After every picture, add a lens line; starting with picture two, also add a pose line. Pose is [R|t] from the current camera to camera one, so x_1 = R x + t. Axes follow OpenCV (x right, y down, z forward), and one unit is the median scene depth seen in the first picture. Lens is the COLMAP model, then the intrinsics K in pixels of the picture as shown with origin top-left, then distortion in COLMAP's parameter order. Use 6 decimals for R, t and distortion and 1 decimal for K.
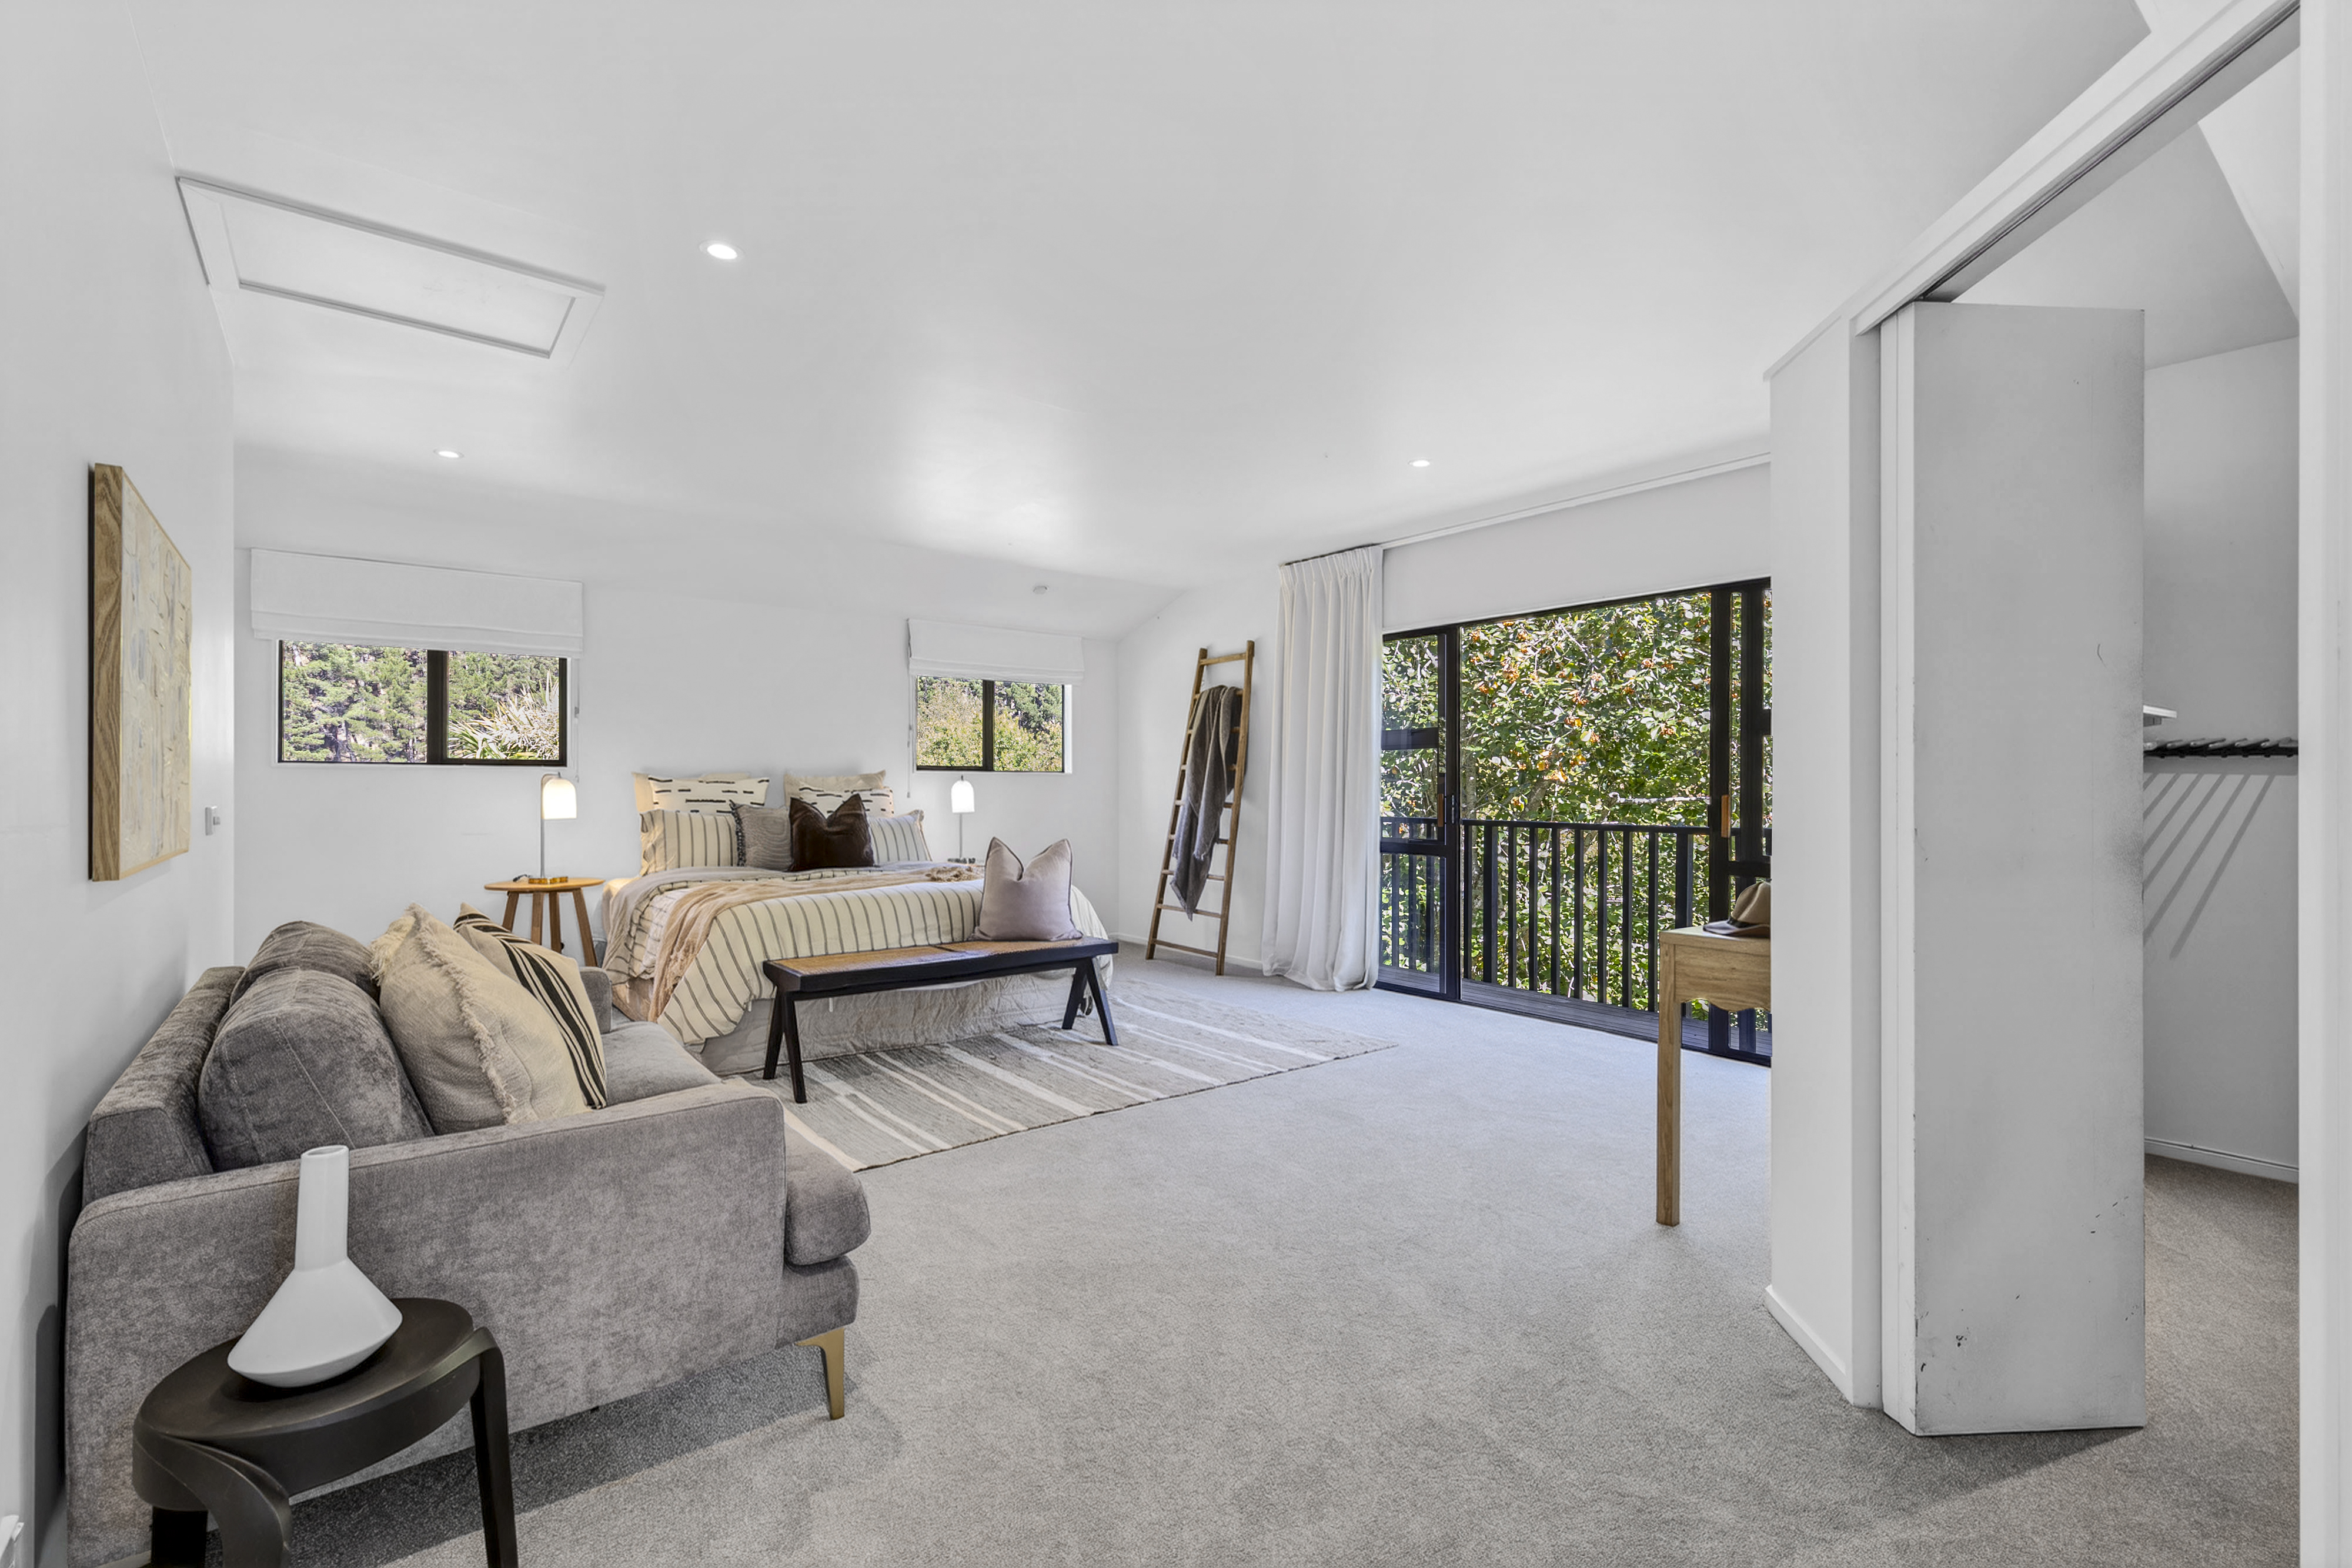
lens RADIAL K [[1047.8, 0, 1175.7], [0, 1047.8, 794.8], [0, 0, 1]] dist [-0.001750, -0.000031]
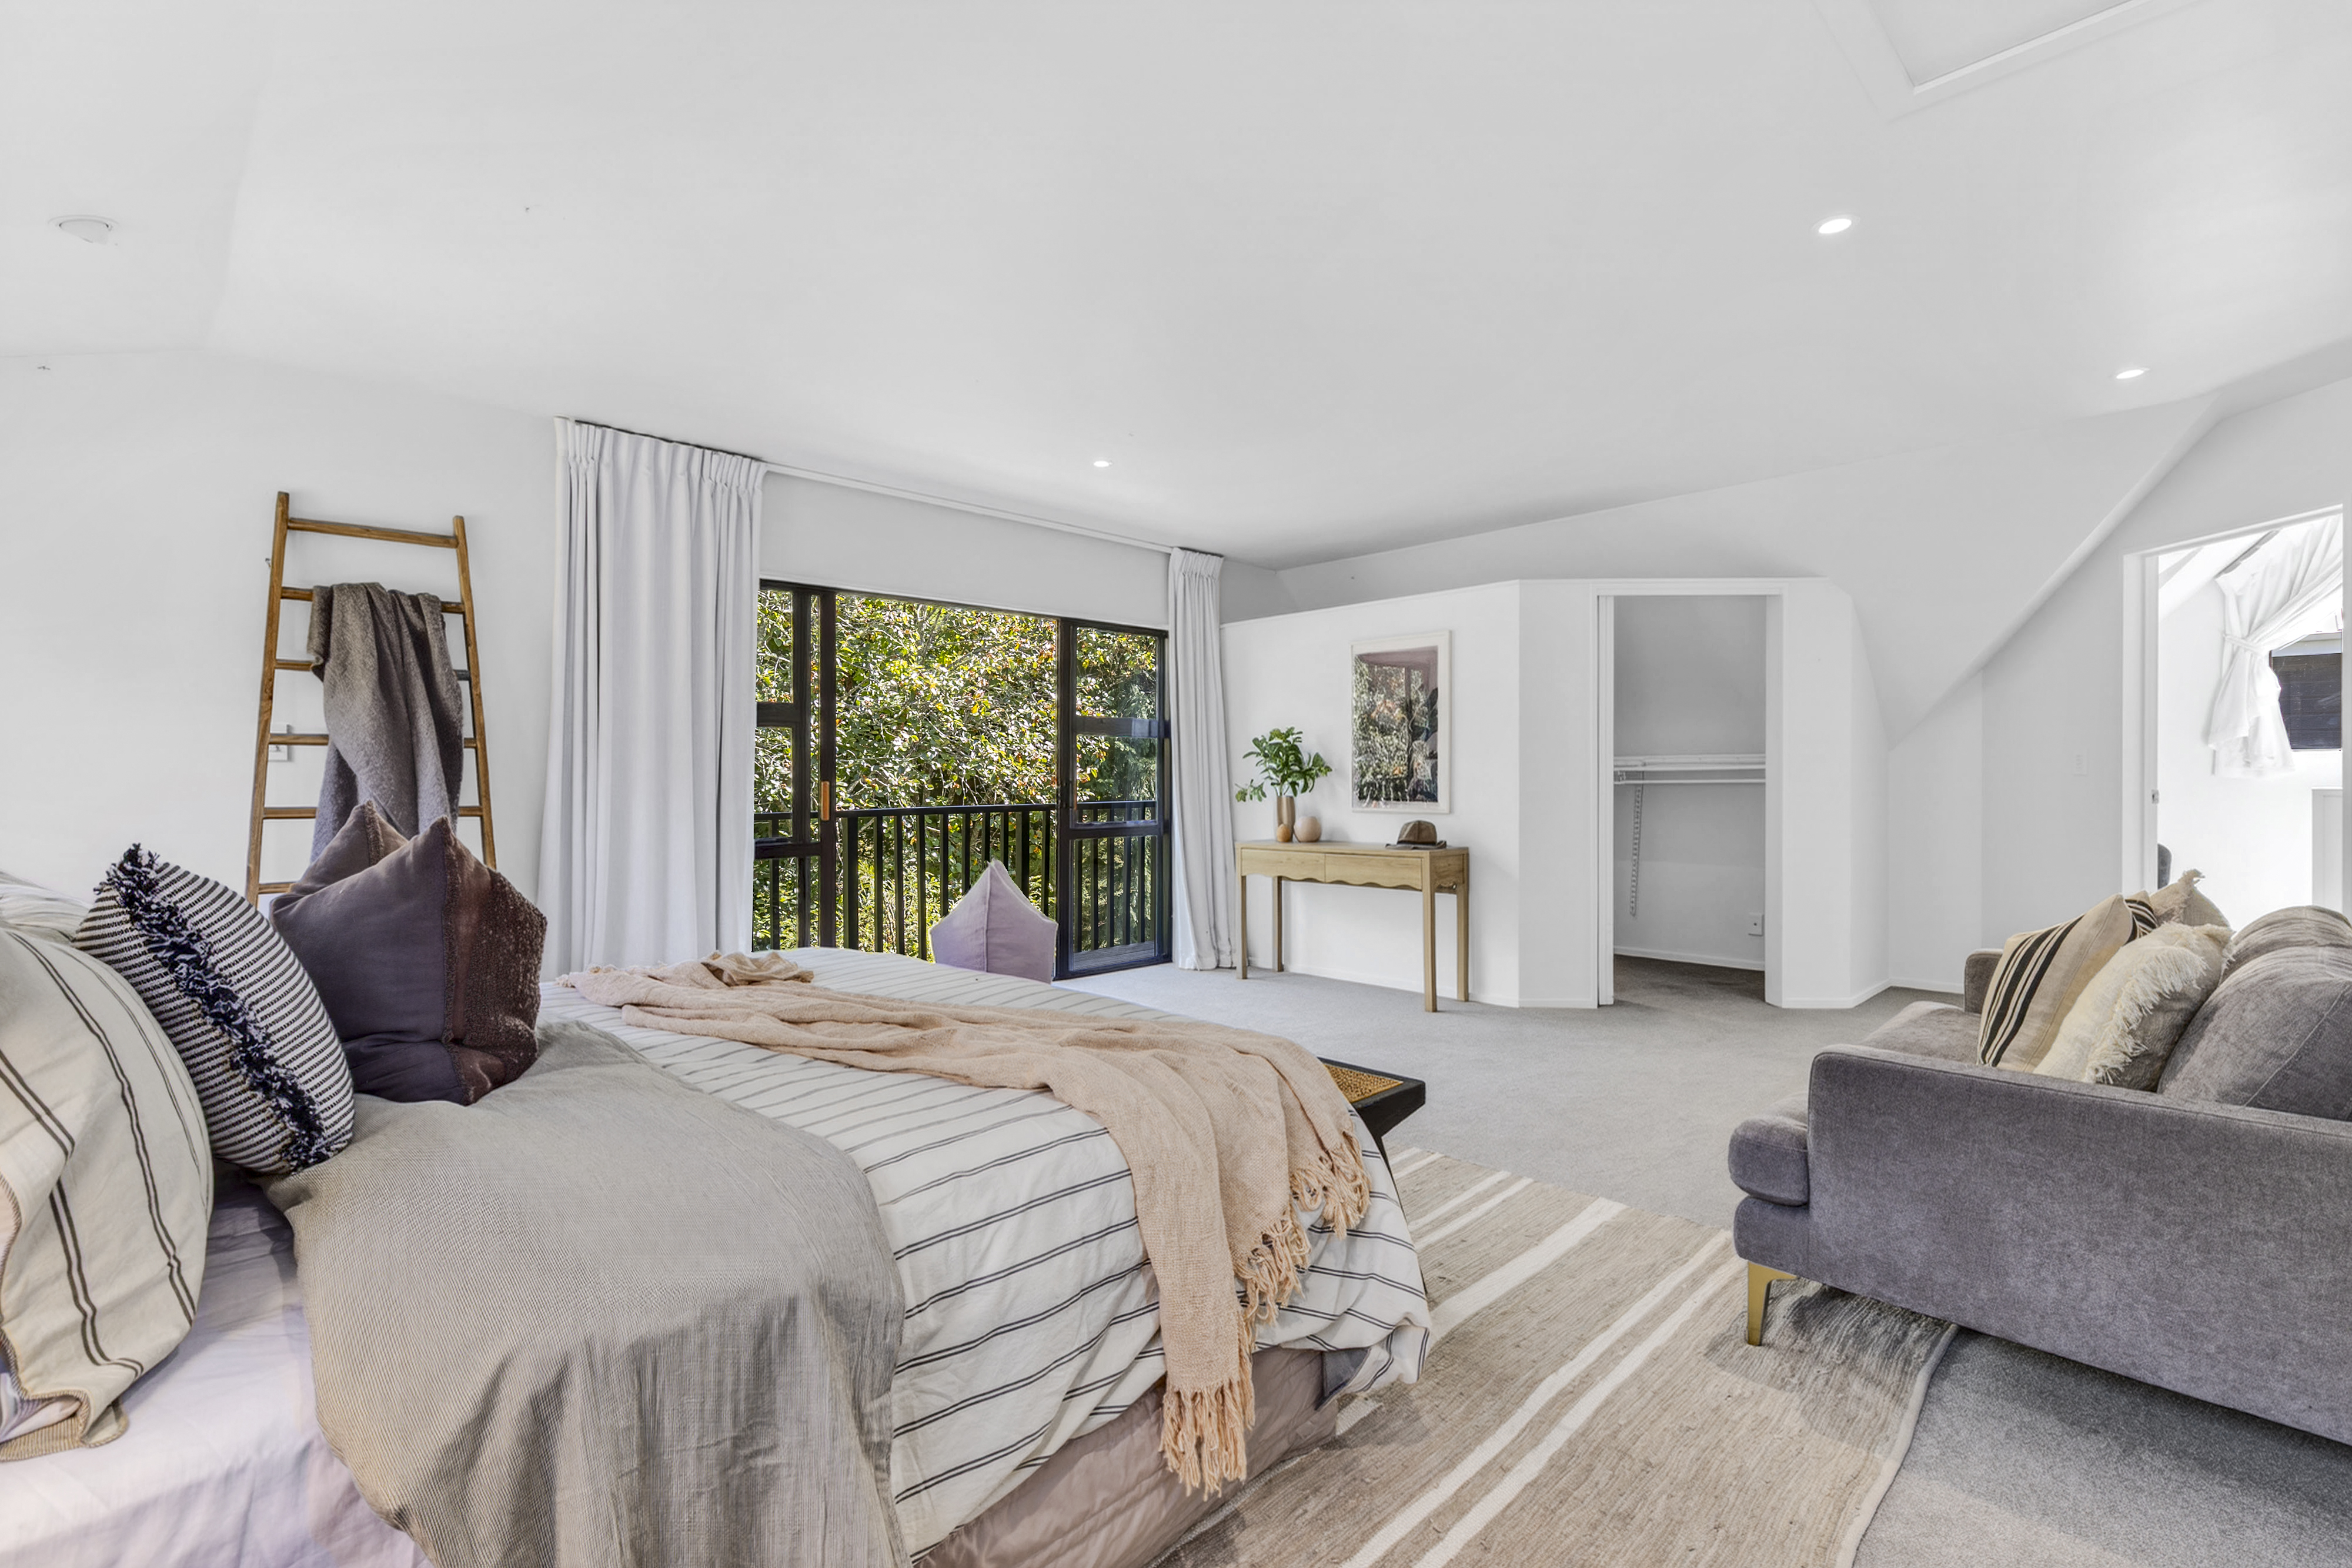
lens RADIAL K [[1047.8, 0, 1175.7], [0, 1047.8, 794.8], [0, 0, 1]] dist [-0.001750, -0.000031]
pose [[-0.114039, -0.021288, 0.993248, -0.618860], [0.011806, 0.999671, 0.022782, -0.006486], [-0.993406, 0.014324, -0.113750, 0.790018]]
